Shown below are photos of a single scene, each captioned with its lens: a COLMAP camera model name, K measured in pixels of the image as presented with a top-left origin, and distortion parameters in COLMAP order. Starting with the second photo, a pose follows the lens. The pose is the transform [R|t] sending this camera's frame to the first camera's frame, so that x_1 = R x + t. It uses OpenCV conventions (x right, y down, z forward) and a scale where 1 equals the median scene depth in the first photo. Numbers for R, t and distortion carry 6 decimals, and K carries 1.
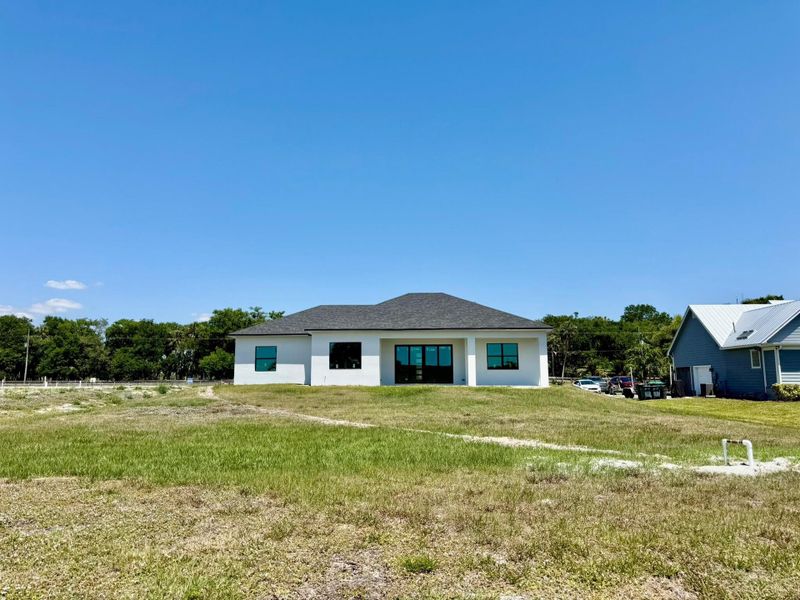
lens RADIAL K [[576.1, 0, 400.0], [0, 576.1, 300.0], [0, 0, 1]] dist [0.057327, -0.055527]
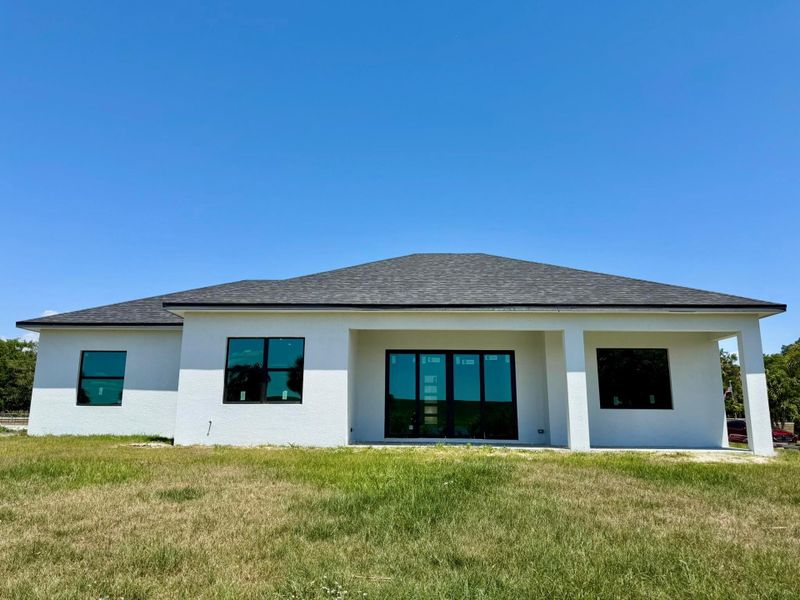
lens RADIAL K [[576.1, 0, 400.0], [0, 576.1, 300.0], [0, 0, 1]] dist [0.057327, -0.055527]
pose [[0.999708, 0.016296, 0.017821, -0.006752], [-0.015221, 0.998149, -0.058872, 0.067159], [-0.018748, 0.058584, 0.998106, 0.564952]]
